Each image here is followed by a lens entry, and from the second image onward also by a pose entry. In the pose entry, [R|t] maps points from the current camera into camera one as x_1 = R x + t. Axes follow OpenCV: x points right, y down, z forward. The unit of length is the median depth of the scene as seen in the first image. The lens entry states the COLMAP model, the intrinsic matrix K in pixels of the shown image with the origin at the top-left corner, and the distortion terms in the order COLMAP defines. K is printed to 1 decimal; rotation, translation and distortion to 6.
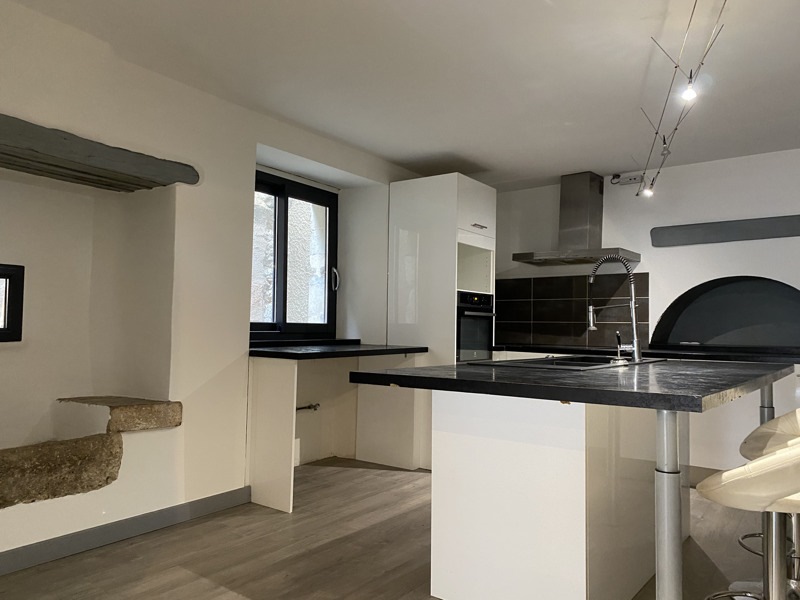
lens RADIAL K [[608.5, 0, 400.0], [0, 608.5, 300.0], [0, 0, 1]] dist [0.115205, -0.000045]
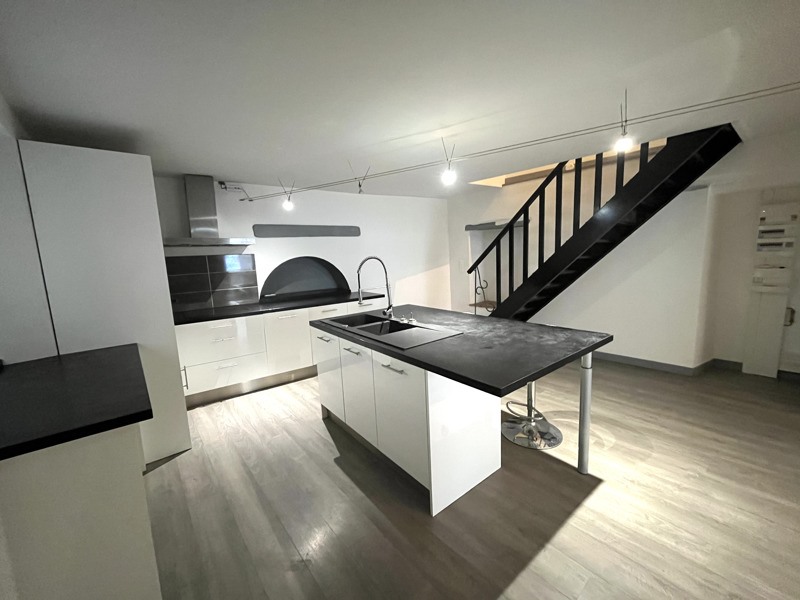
lens RADIAL K [[324.5, 0, 400.0], [0, 324.5, 300.0], [0, 0, 1]] dist [-0.002220, -0.000238]
pose [[0.260391, -0.160205, 0.952119, -0.294596], [0.004484, 0.986328, 0.164734, -0.064498], [-0.965493, -0.038626, 0.257549, 0.456171]]
